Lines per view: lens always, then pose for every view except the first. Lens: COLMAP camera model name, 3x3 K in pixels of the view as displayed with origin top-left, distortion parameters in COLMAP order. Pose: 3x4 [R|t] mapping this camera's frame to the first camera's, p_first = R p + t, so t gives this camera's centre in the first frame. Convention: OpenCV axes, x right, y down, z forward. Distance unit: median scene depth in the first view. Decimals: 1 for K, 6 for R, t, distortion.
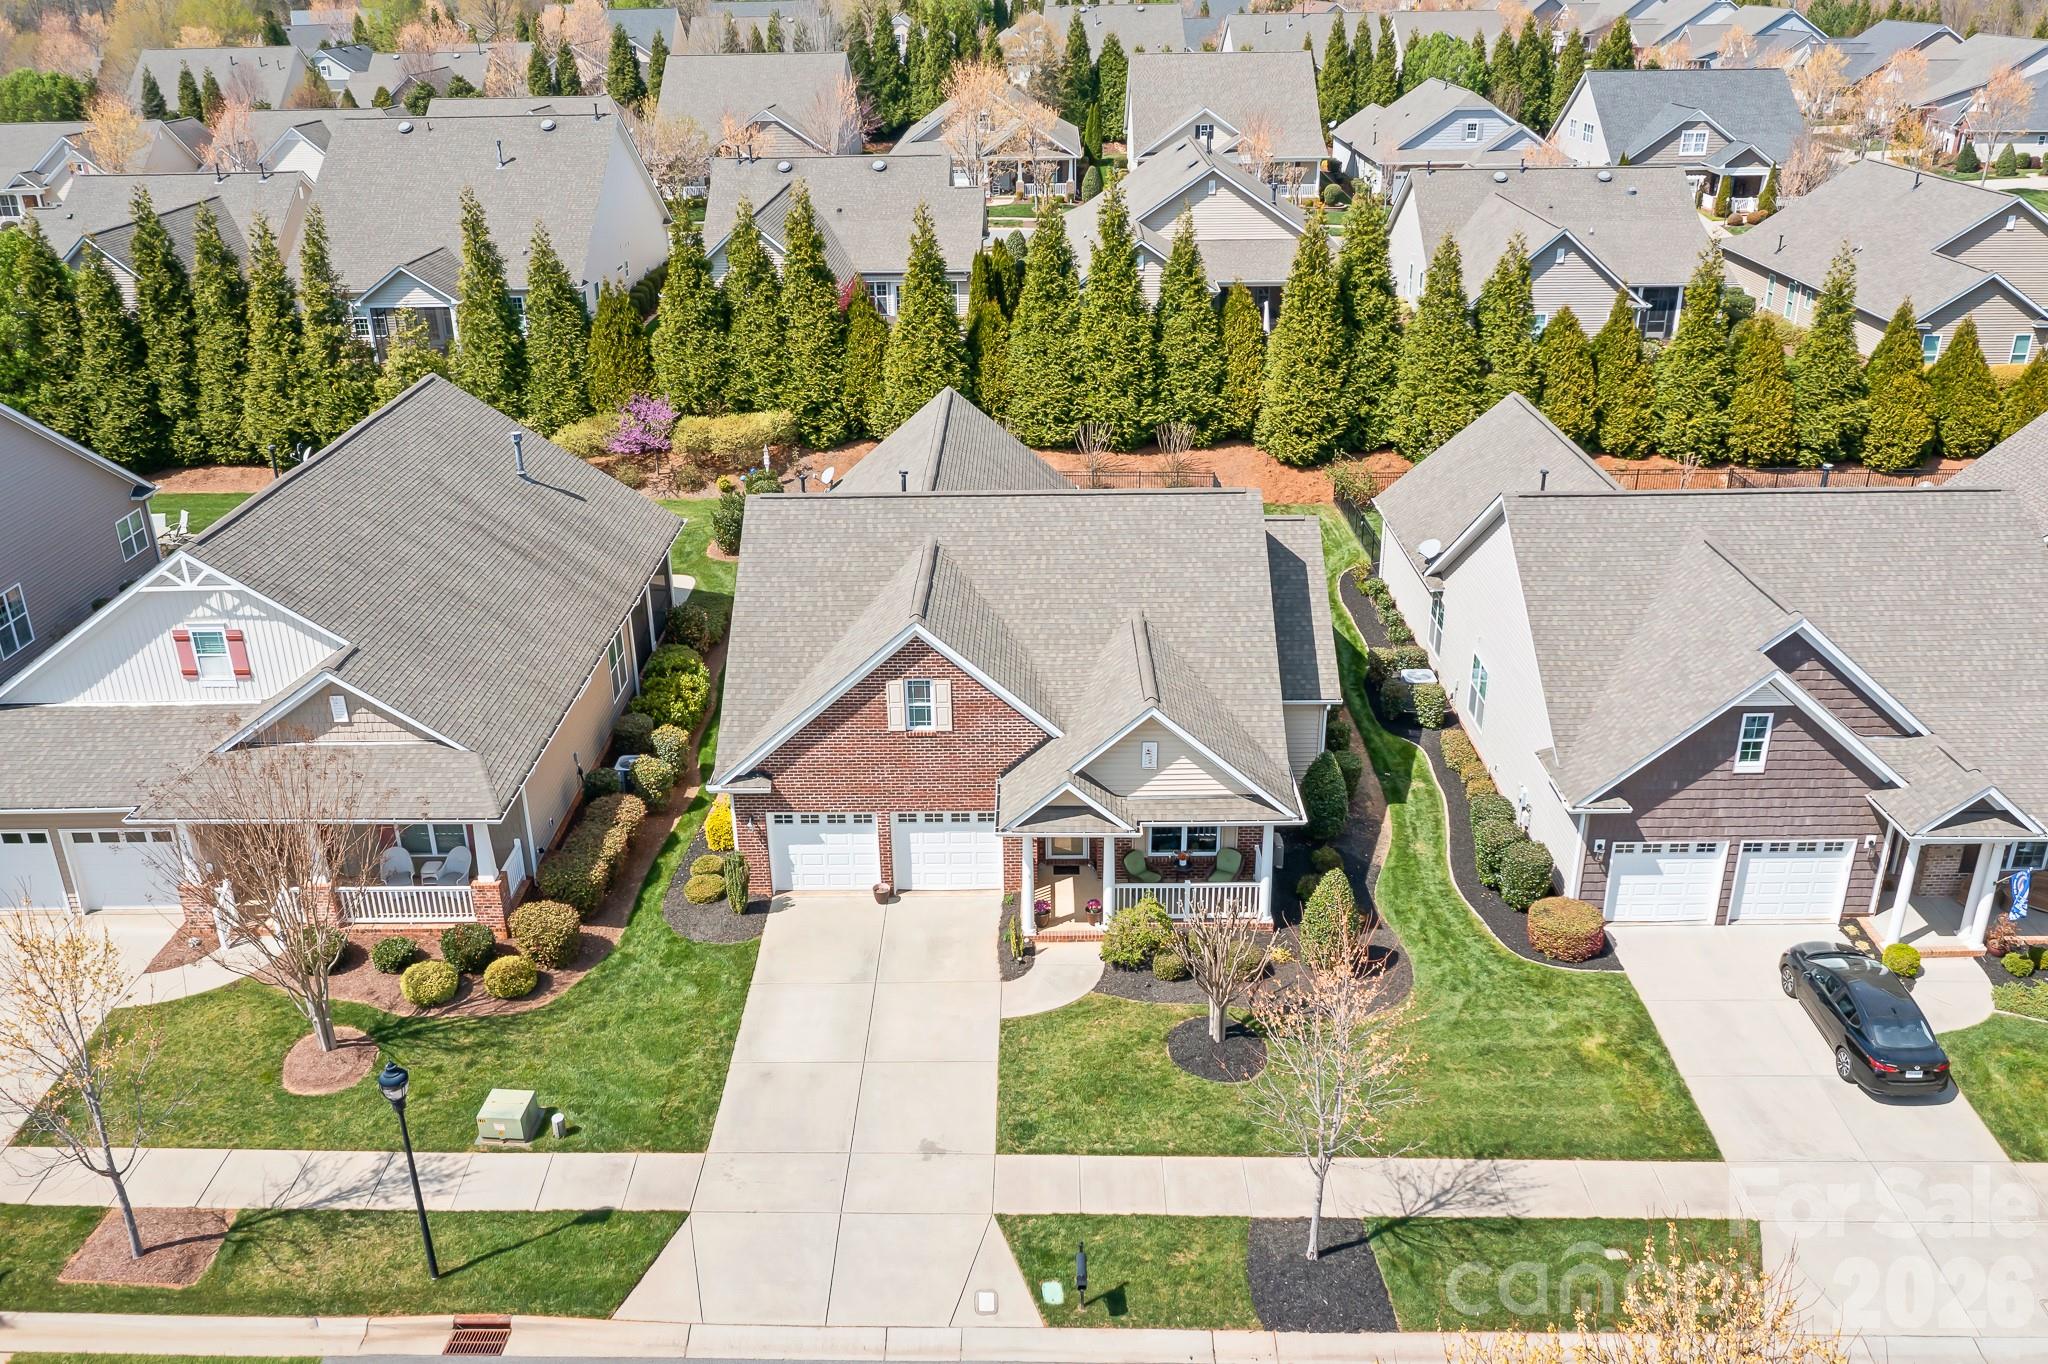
lens RADIAL K [[1639.7, 0, 1024.0], [0, 1639.7, 682.0], [0, 0, 1]] dist [-0.014333, -0.003005]
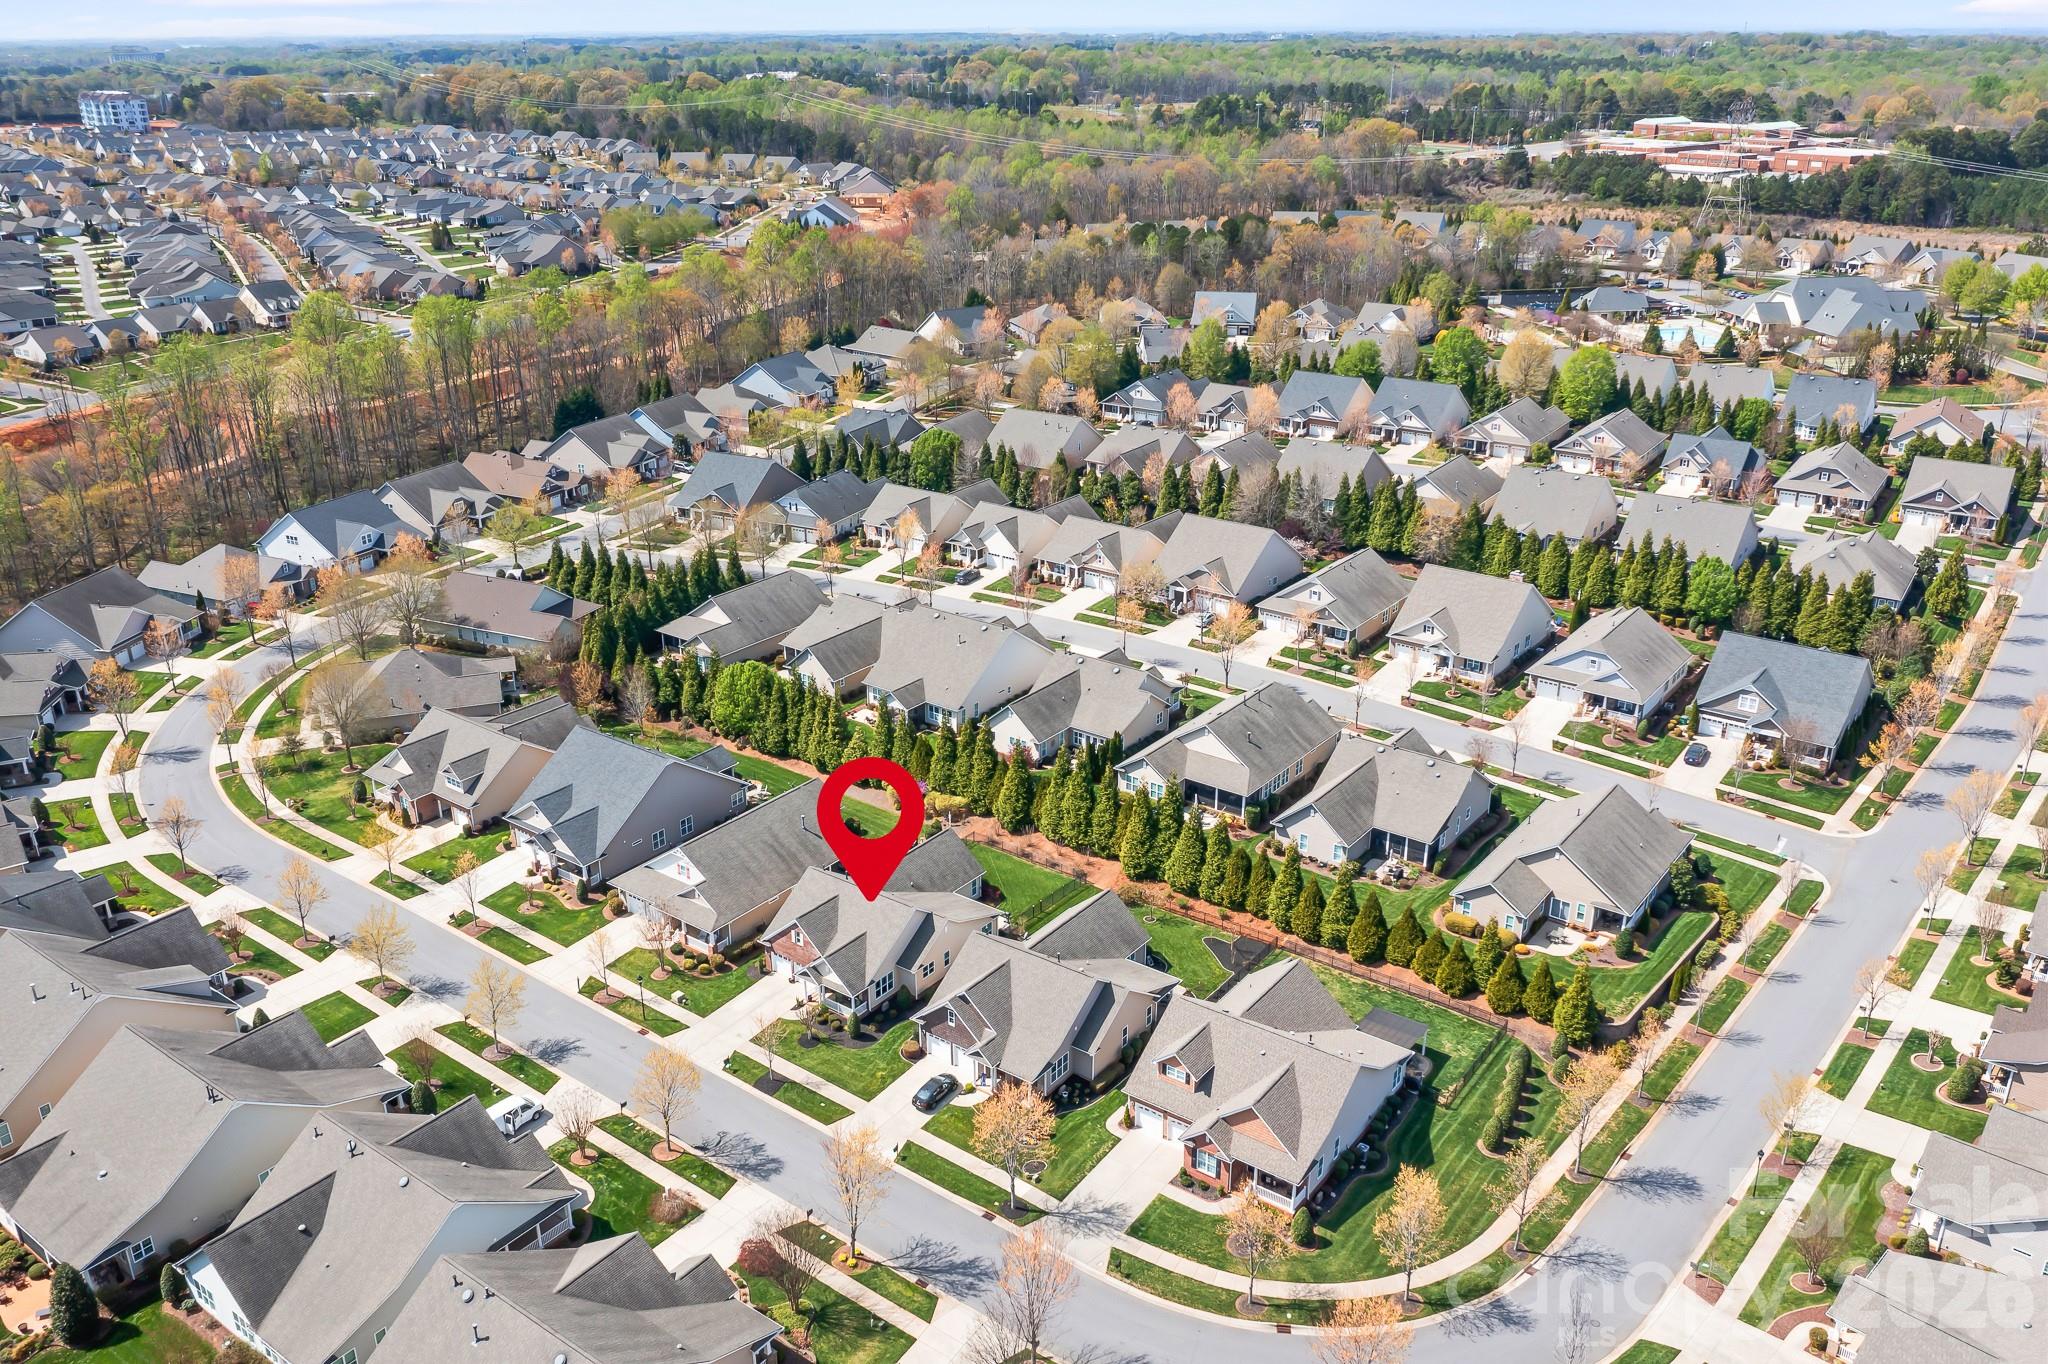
lens RADIAL K [[1639.7, 0, 1024.0], [0, 1639.7, 682.0], [0, 0, 1]] dist [-0.014333, -0.003005]
pose [[0.804965, 0.232873, -0.545712, 2.406012], [-0.245187, 0.968109, 0.051455, -0.926321], [0.540291, 0.092382, 0.836391, -2.095423]]
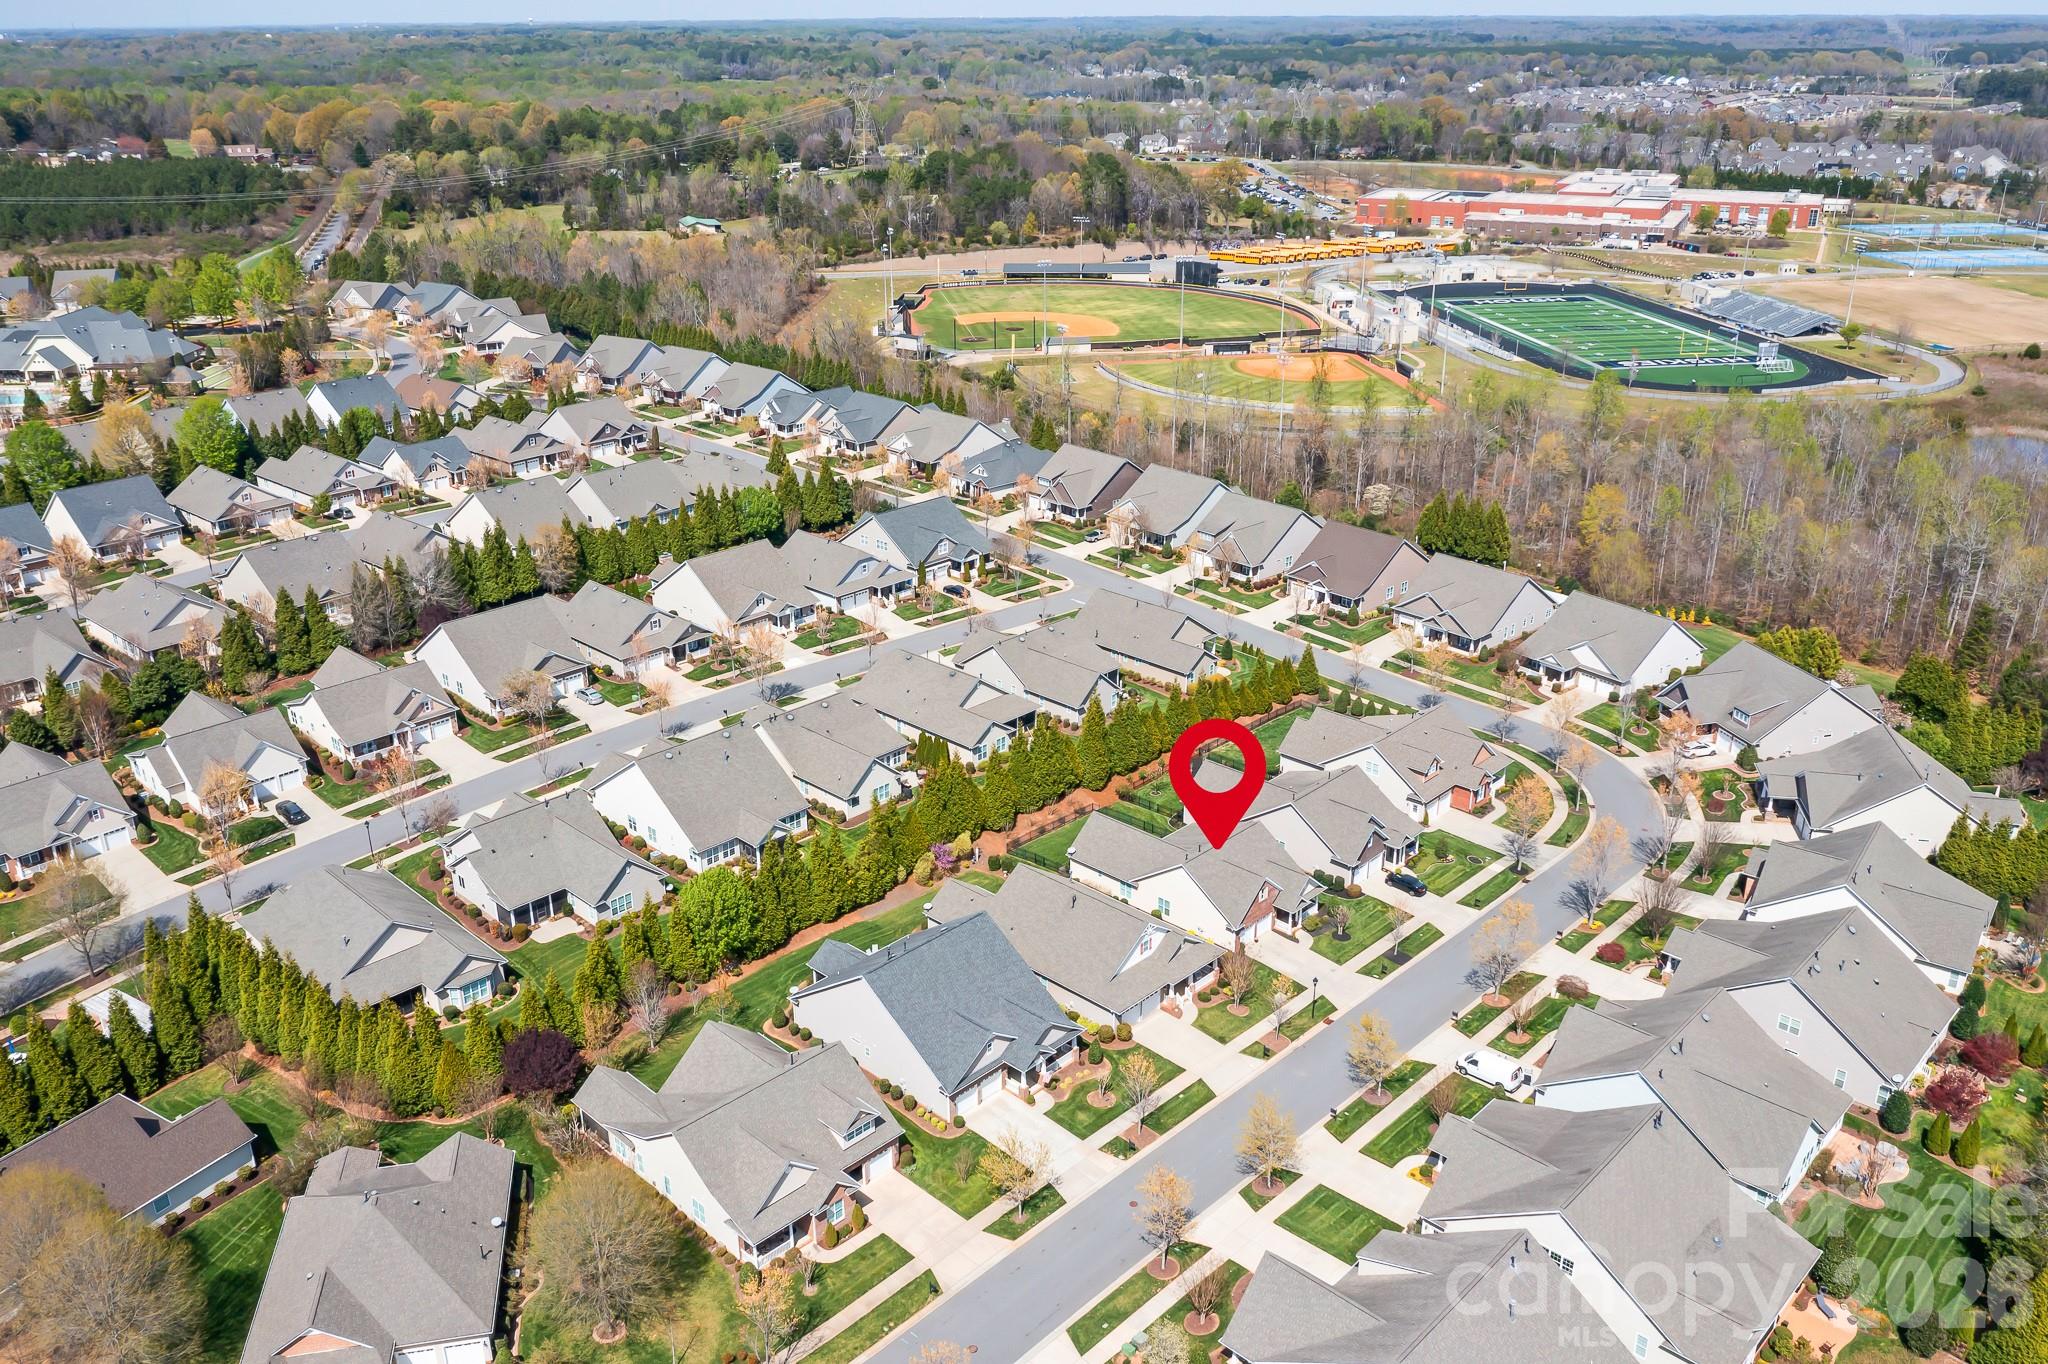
lens RADIAL K [[1639.7, 0, 1024.0], [0, 1639.7, 682.0], [0, 0, 1]] dist [-0.014333, -0.003005]
pose [[0.682697, -0.266634, 0.680317, -3.368658], [0.290232, 0.953401, 0.082415, -1.086817], [-0.670589, 0.141185, 0.728270, -1.884899]]
